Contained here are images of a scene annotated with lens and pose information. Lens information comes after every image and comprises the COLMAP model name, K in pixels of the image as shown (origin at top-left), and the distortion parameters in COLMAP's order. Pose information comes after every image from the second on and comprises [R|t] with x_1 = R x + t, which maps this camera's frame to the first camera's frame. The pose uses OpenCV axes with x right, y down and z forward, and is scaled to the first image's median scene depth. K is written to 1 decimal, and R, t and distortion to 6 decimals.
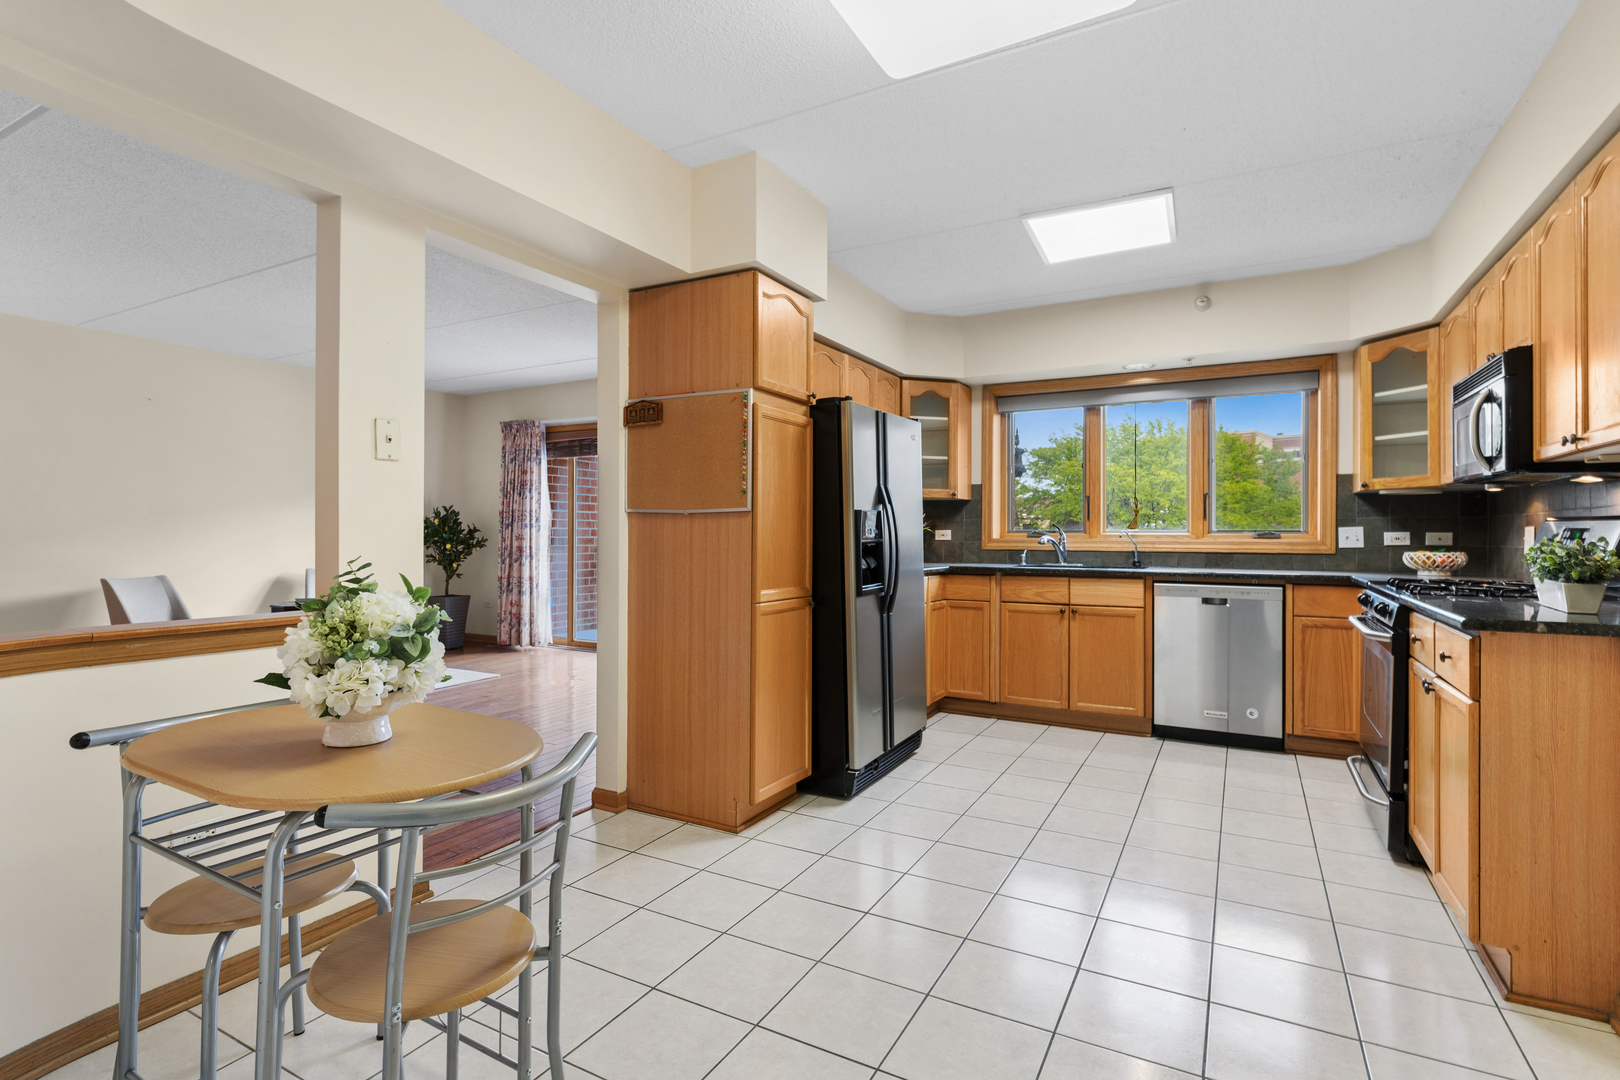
lens RADIAL K [[786.9, 0, 810.6], [0, 786.9, 533.6], [0, 0, 1]] dist [0.000133, -0.000292]
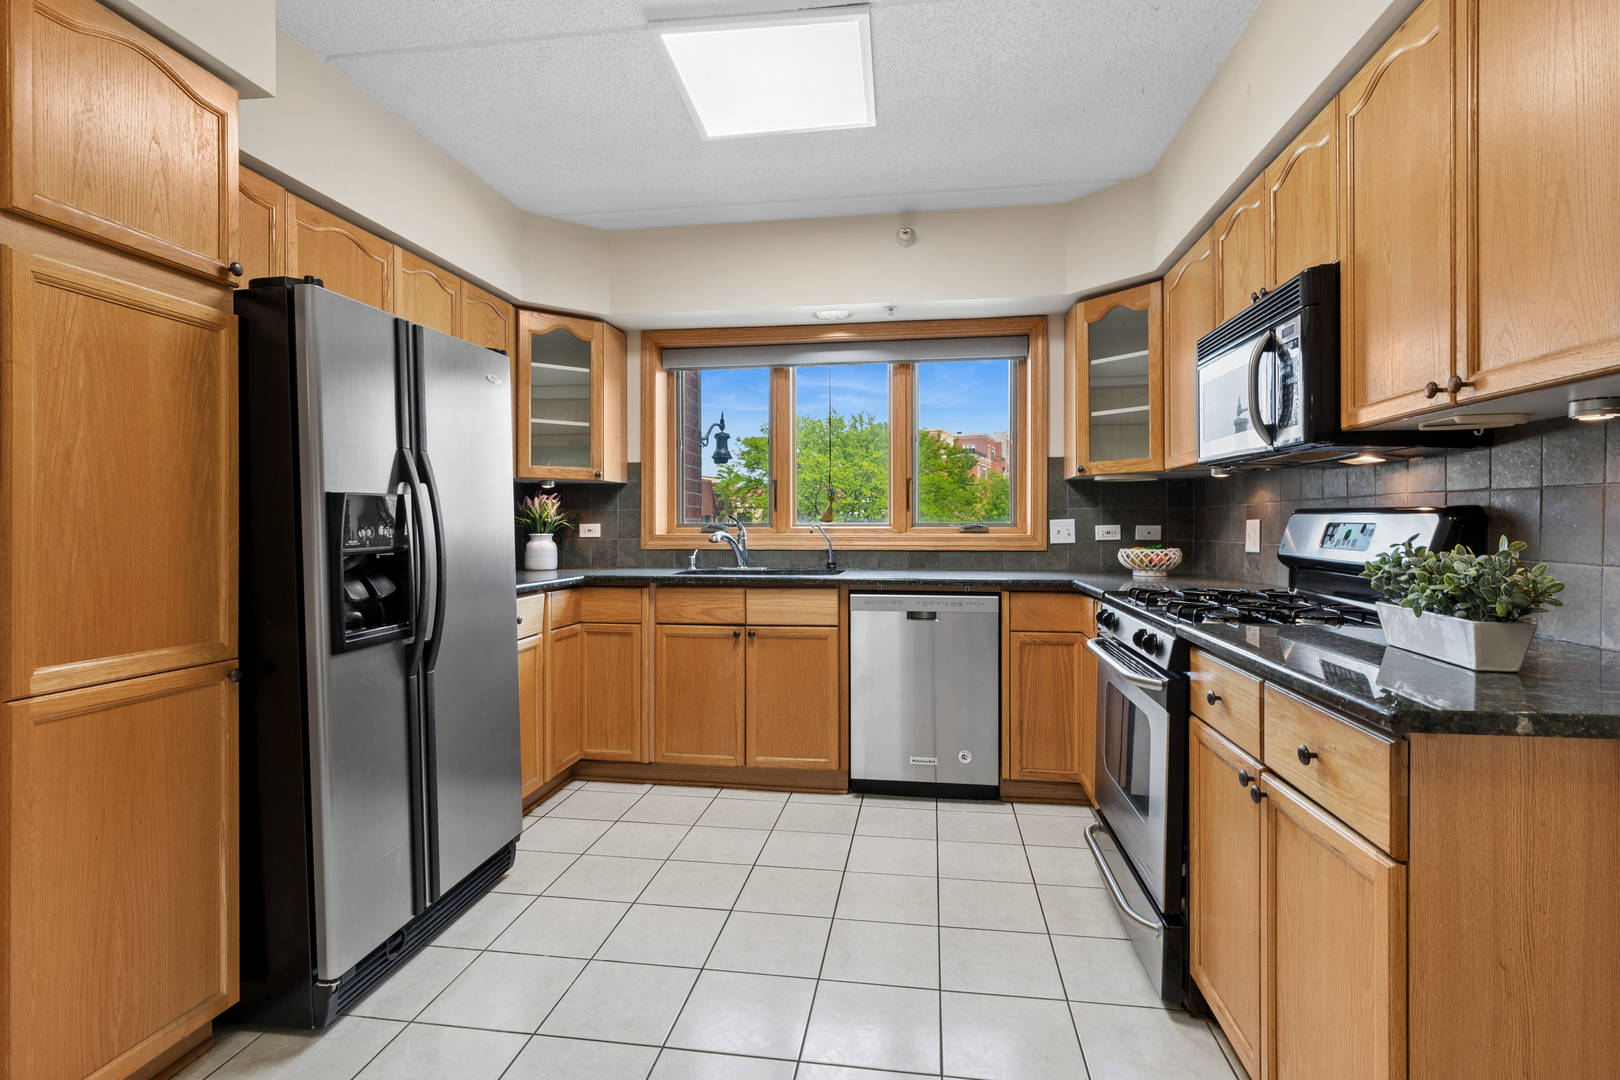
lens RADIAL K [[786.9, 0, 811.0], [0, 786.9, 533.5], [0, 0, 1]] dist [0.000133, -0.000292]
pose [[0.938562, -0.008949, 0.344994, 0.153853], [0.004054, 0.999881, 0.014909, -0.007511], [-0.345086, -0.012594, 0.938487, 0.331591]]
